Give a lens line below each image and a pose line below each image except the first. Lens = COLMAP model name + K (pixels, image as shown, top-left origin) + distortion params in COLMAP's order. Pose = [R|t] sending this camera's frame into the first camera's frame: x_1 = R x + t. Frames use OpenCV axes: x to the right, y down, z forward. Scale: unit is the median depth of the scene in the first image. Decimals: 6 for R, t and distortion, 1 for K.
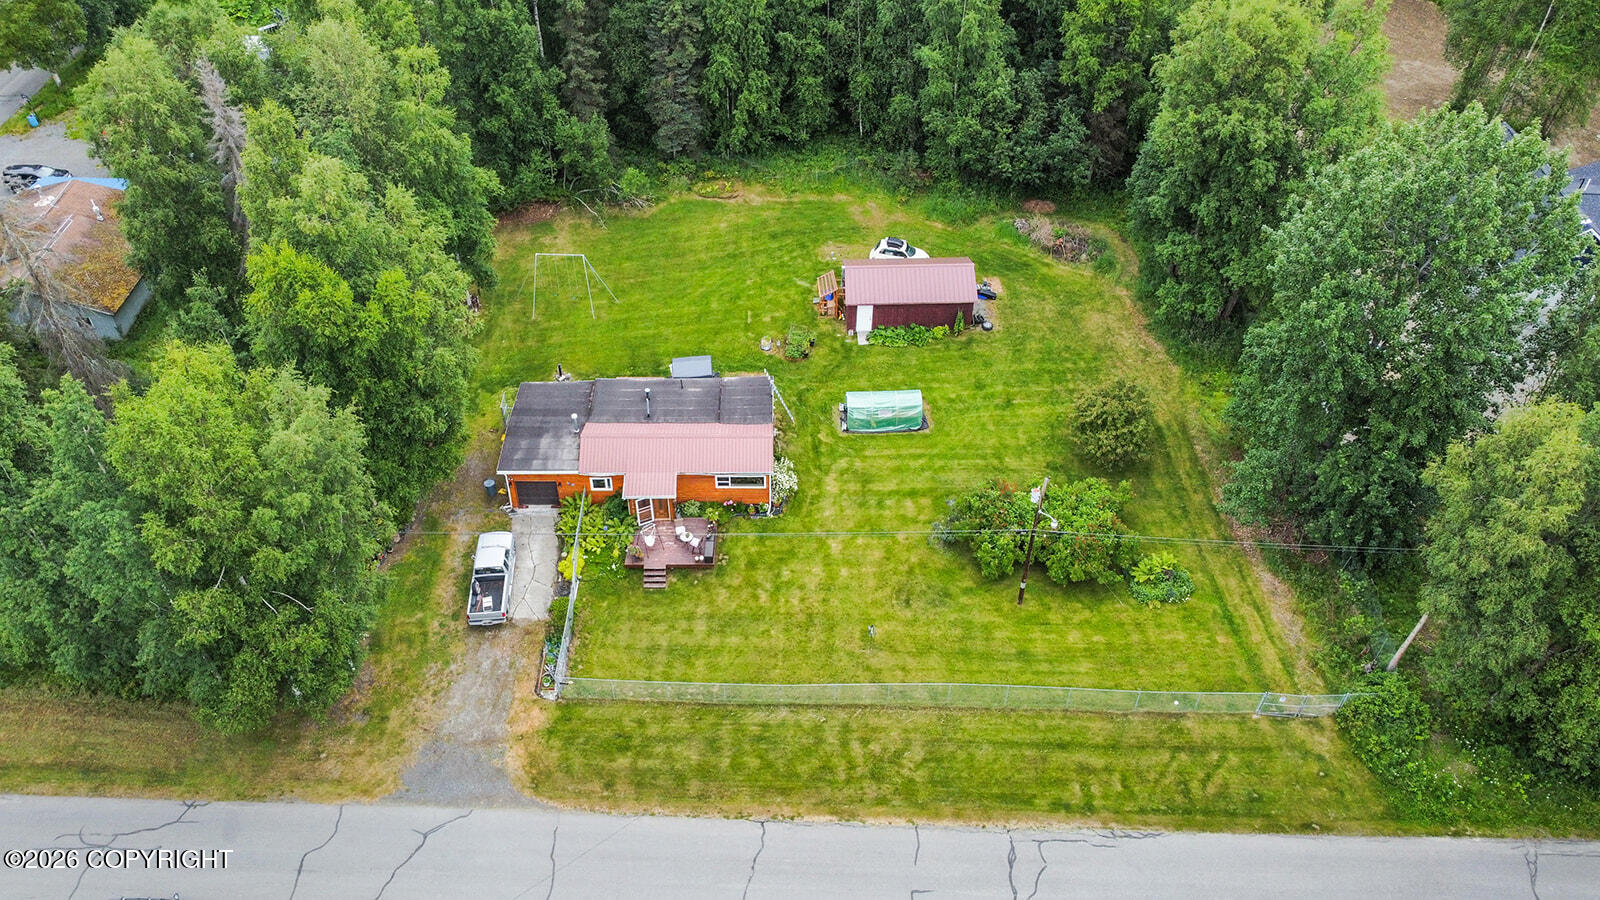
lens RADIAL K [[1214.2, 0, 774.0], [0, 1214.2, 448.6], [0, 0, 1]] dist [0.001792, -0.025754]
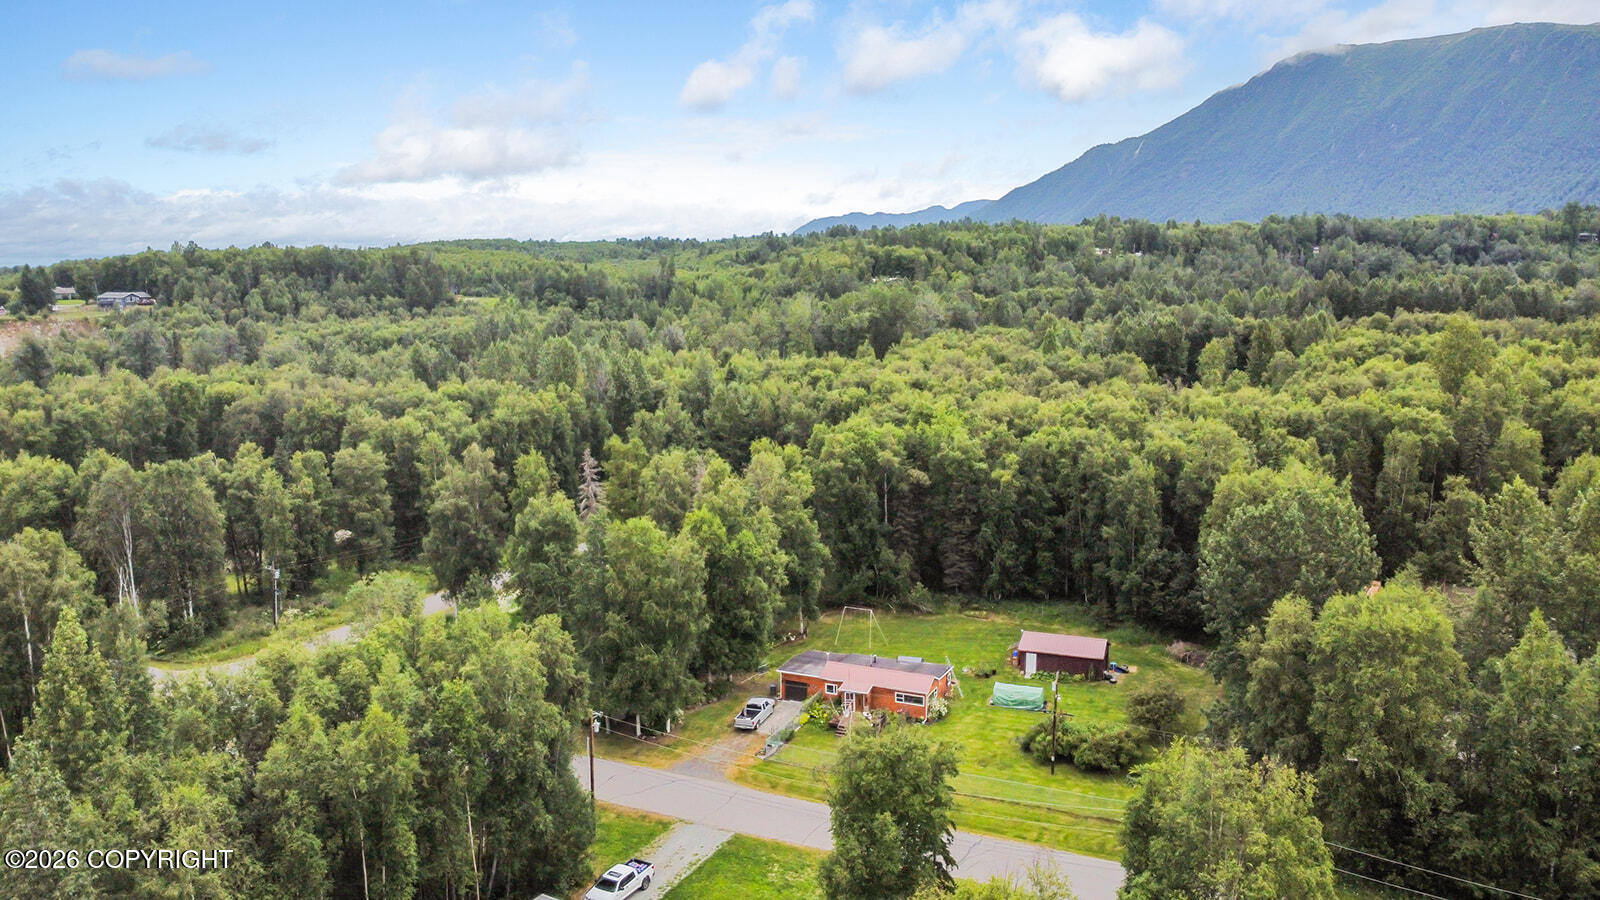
lens RADIAL K [[1214.2, 0, 772.8], [0, 1214.2, 451.9], [0, 0, 1]] dist [0.001792, -0.025754]
pose [[0.910586, 0.059612, -0.408998, 0.440357], [-0.276526, 0.823324, -0.495652, 0.595362], [0.307192, 0.564432, 0.766192, -0.498894]]
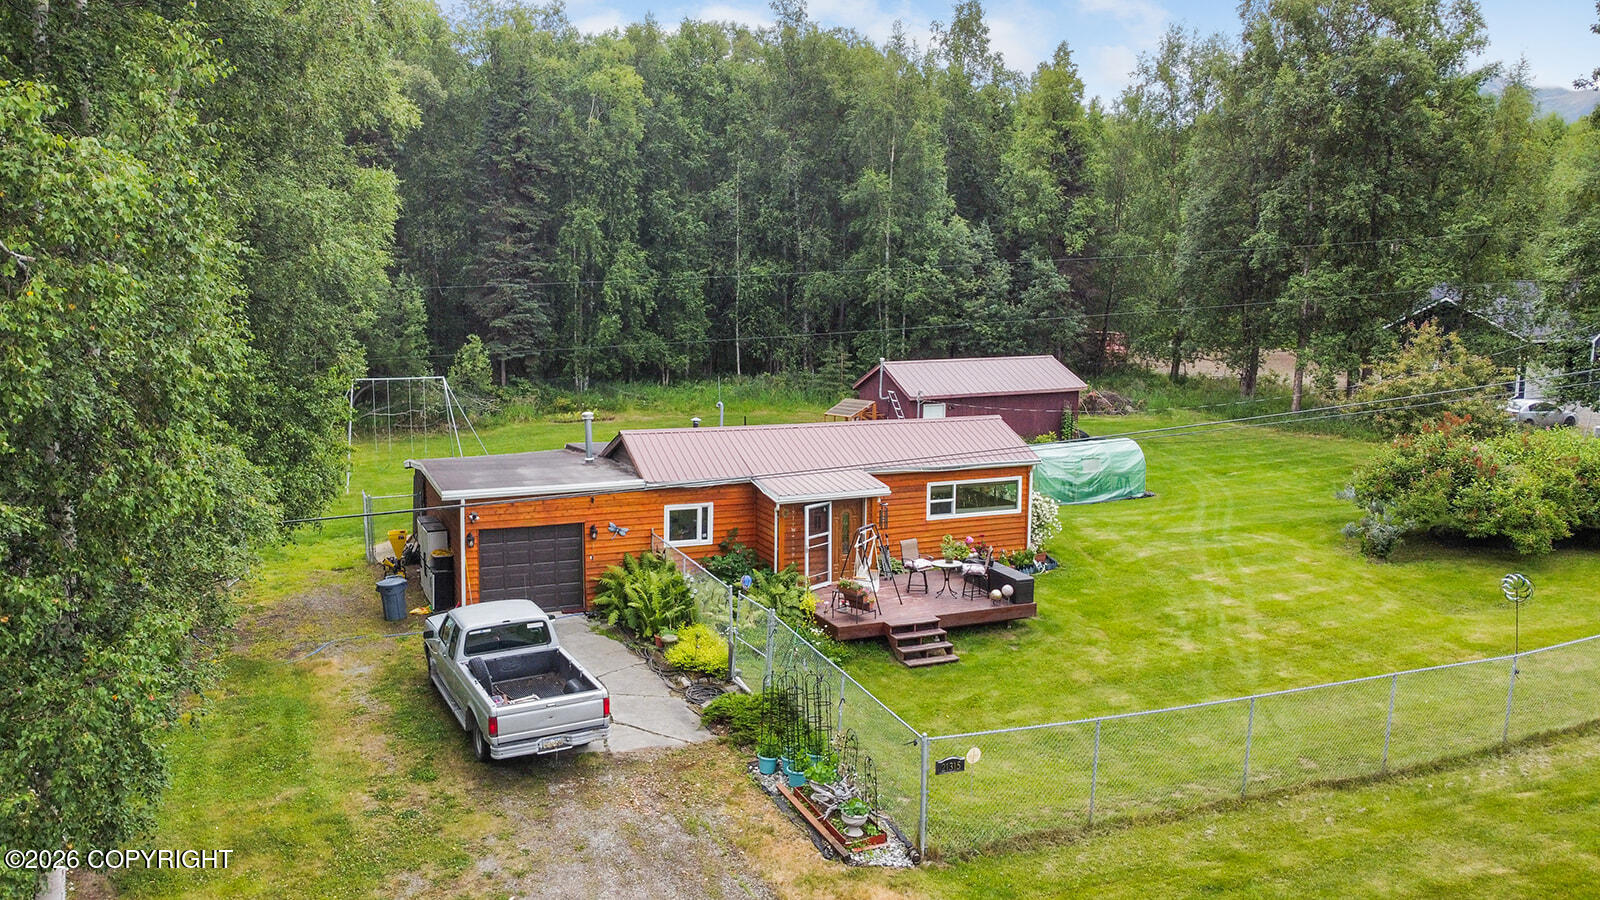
lens RADIAL K [[1214.2, 0, 777.8], [0, 1214.2, 448.1], [0, 0, 1]] dist [0.001792, -0.025754]
pose [[0.923563, -0.047077, 0.380545, -0.259911], [0.256498, 0.813551, -0.521865, 0.223811], [-0.285025, 0.579584, 0.763441, 0.625232]]
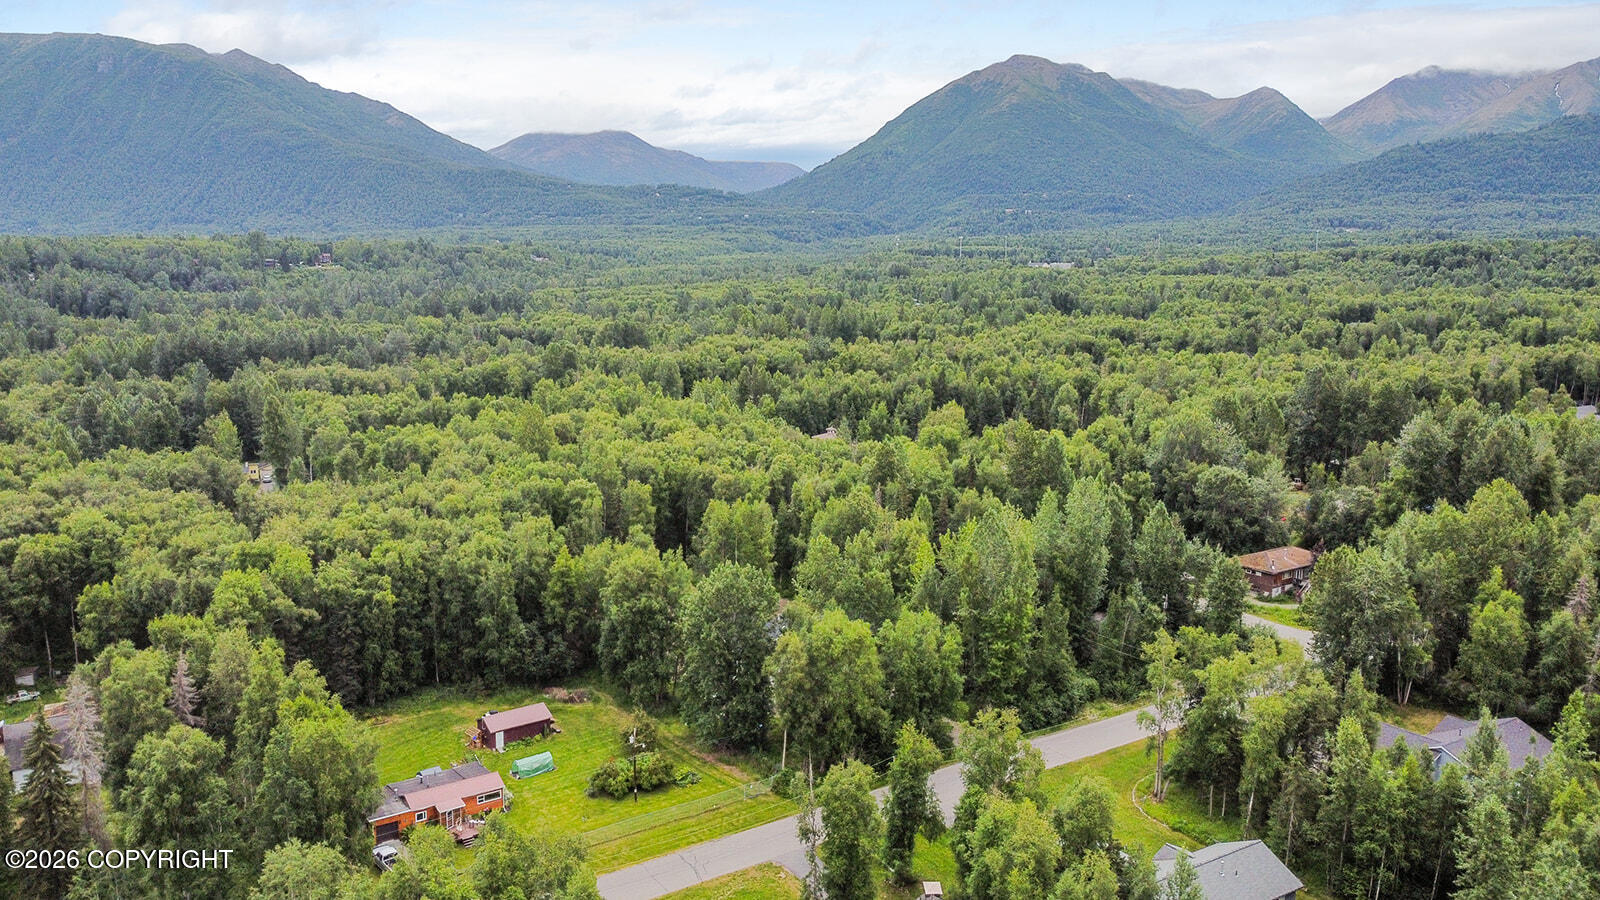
lens RADIAL K [[1214.2, 0, 791.9], [0, 1214.2, 453.2], [0, 0, 1]] dist [0.001792, -0.025754]
pose [[0.807215, -0.086970, 0.583816, -0.715836], [0.395263, 0.814222, -0.425218, 0.590657], [-0.438374, 0.574002, 0.691628, -0.901914]]
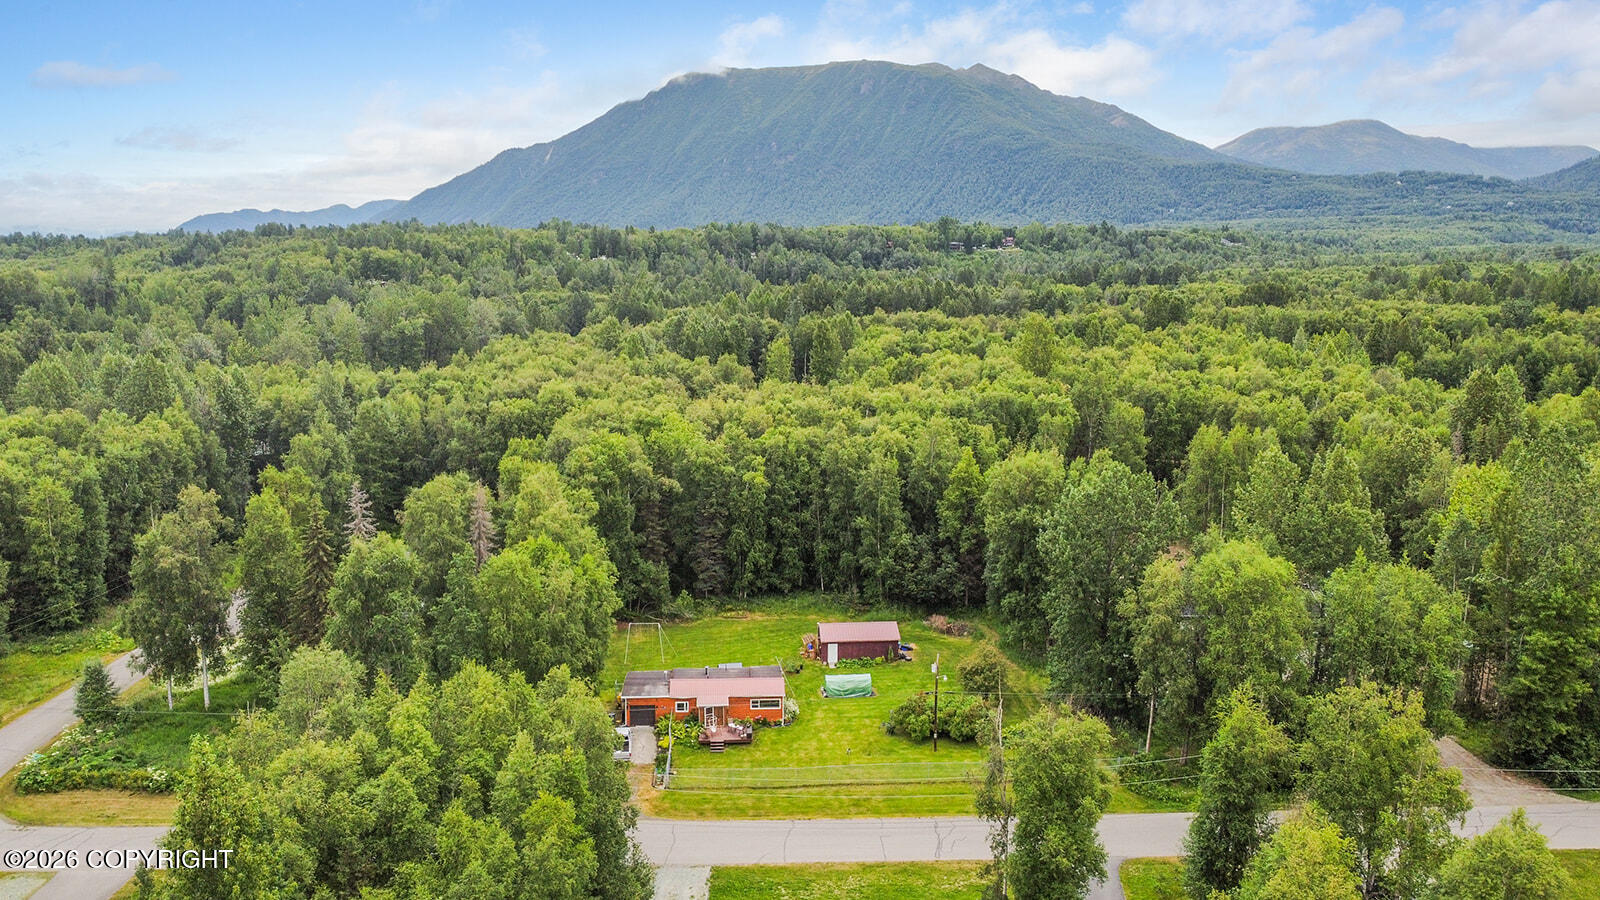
lens RADIAL K [[1214.2, 0, 780.0], [0, 1214.2, 457.6], [0, 0, 1]] dist [0.001792, -0.025754]
pose [[0.998690, -0.006051, 0.050806, -0.086273], [0.033127, 0.833234, -0.551928, 0.638400], [-0.038994, 0.552888, 0.832343, -0.557169]]
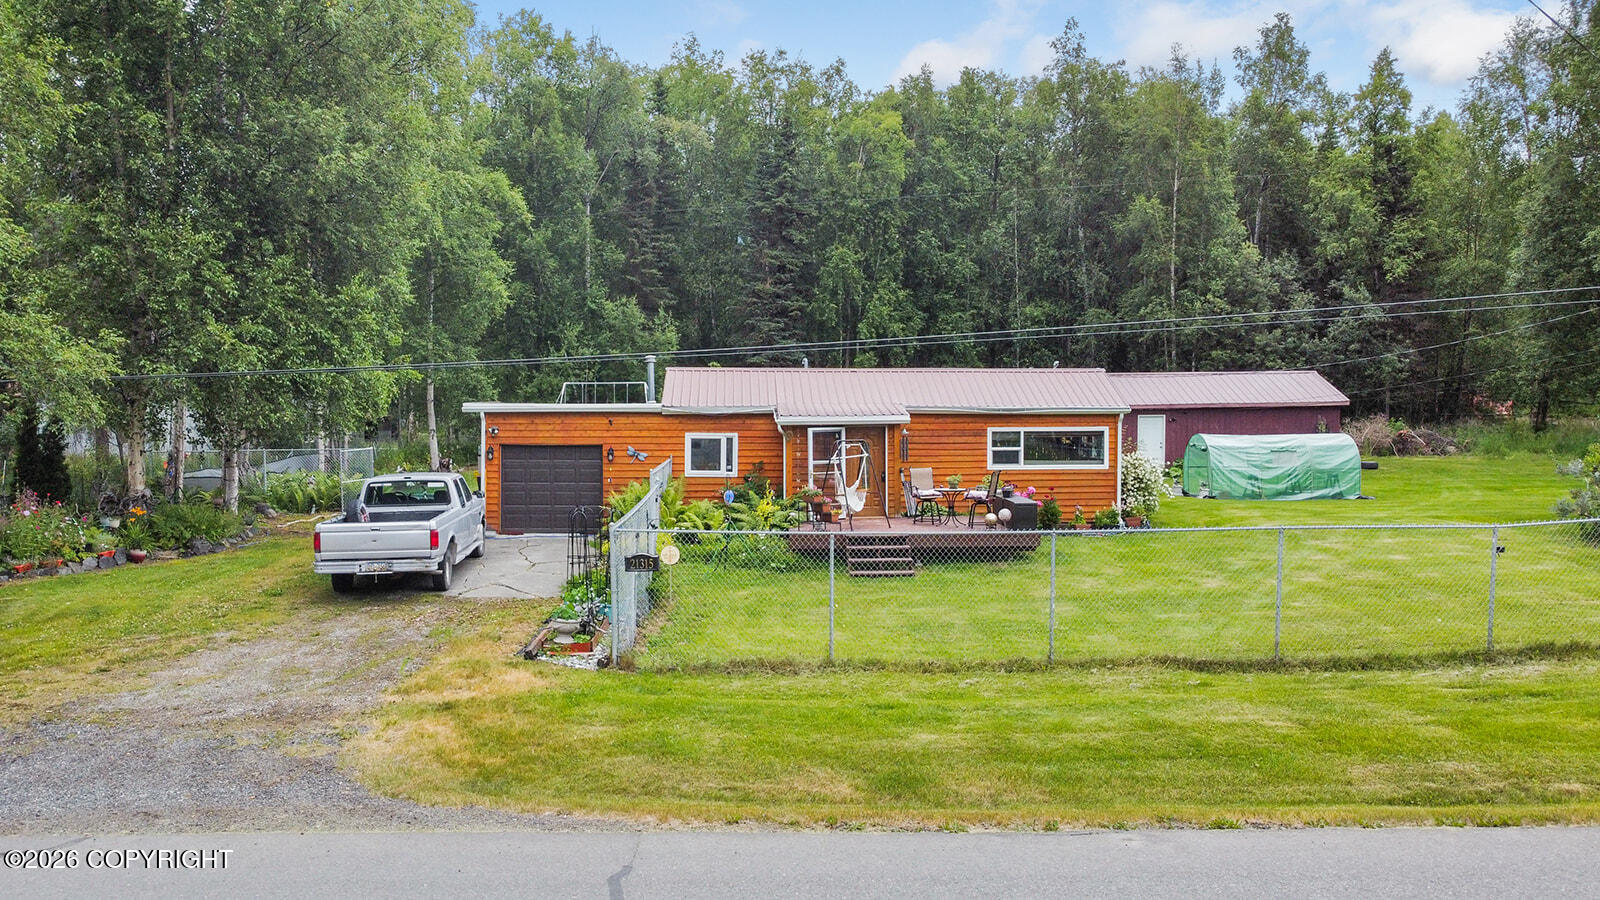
lens RADIAL K [[1214.2, 0, 783.4], [0, 1214.2, 450.7], [0, 0, 1]] dist [0.001792, -0.025754]
pose [[0.999358, -0.000959, 0.035818, -0.126723], [0.024157, 0.756313, -0.653764, 0.283991], [-0.026463, 0.654210, 0.755850, 0.656015]]
